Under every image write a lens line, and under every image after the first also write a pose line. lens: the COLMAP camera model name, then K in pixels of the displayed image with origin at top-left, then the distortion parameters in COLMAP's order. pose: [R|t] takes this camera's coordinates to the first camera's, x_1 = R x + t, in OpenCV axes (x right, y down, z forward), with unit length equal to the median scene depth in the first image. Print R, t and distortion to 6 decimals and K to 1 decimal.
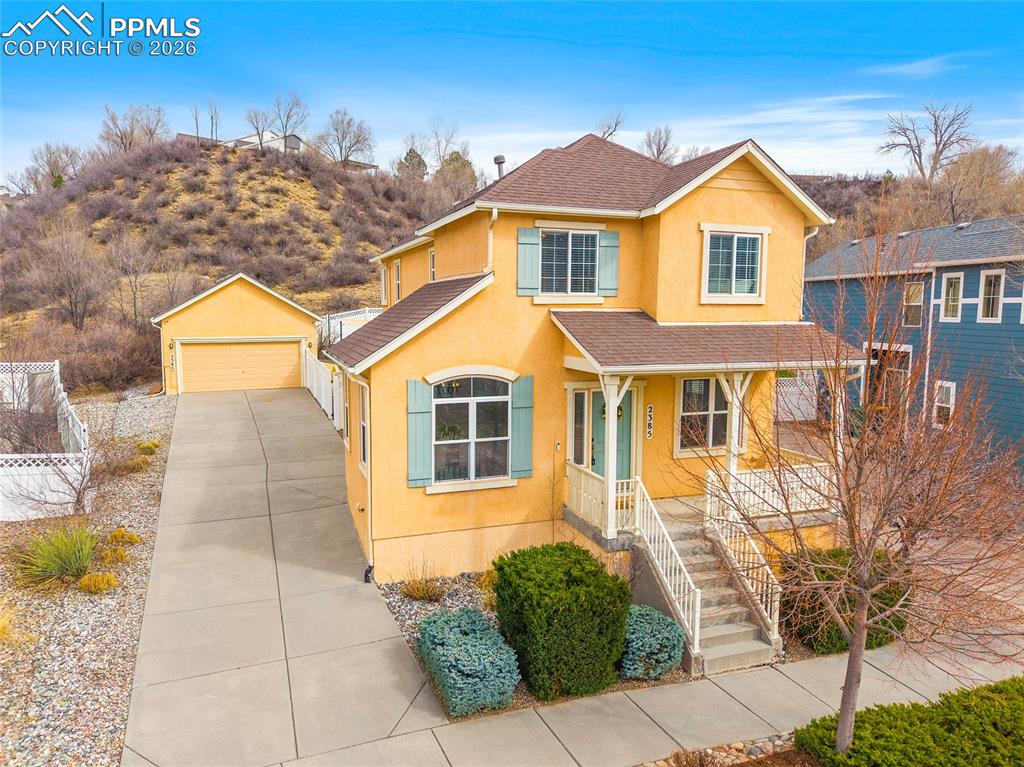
lens RADIAL K [[680.4, 0, 507.1], [0, 680.4, 380.2], [0, 0, 1]] dist [0.022360, -0.019888]
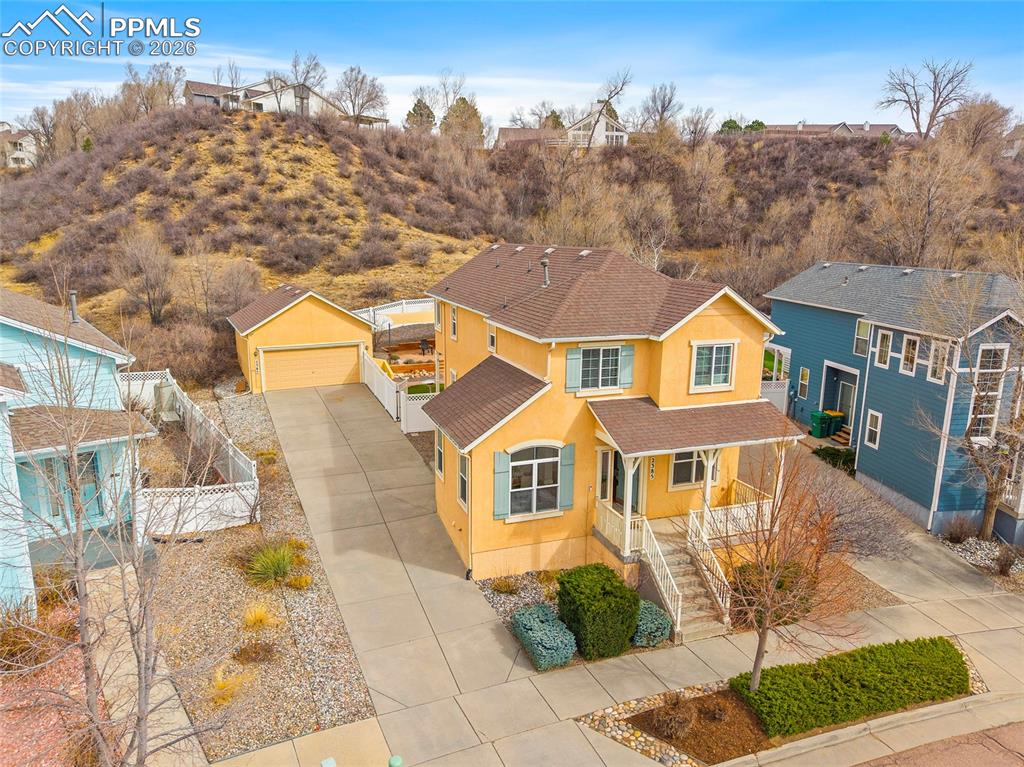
lens RADIAL K [[680.4, 0, 506.0], [0, 680.4, 380.6], [0, 0, 1]] dist [0.022360, -0.019888]
pose [[0.999993, 0.002271, 0.002930, -0.111249], [-0.002582, 0.993829, 0.110890, -0.292024], [-0.002660, -0.110897, 0.993828, -0.438963]]
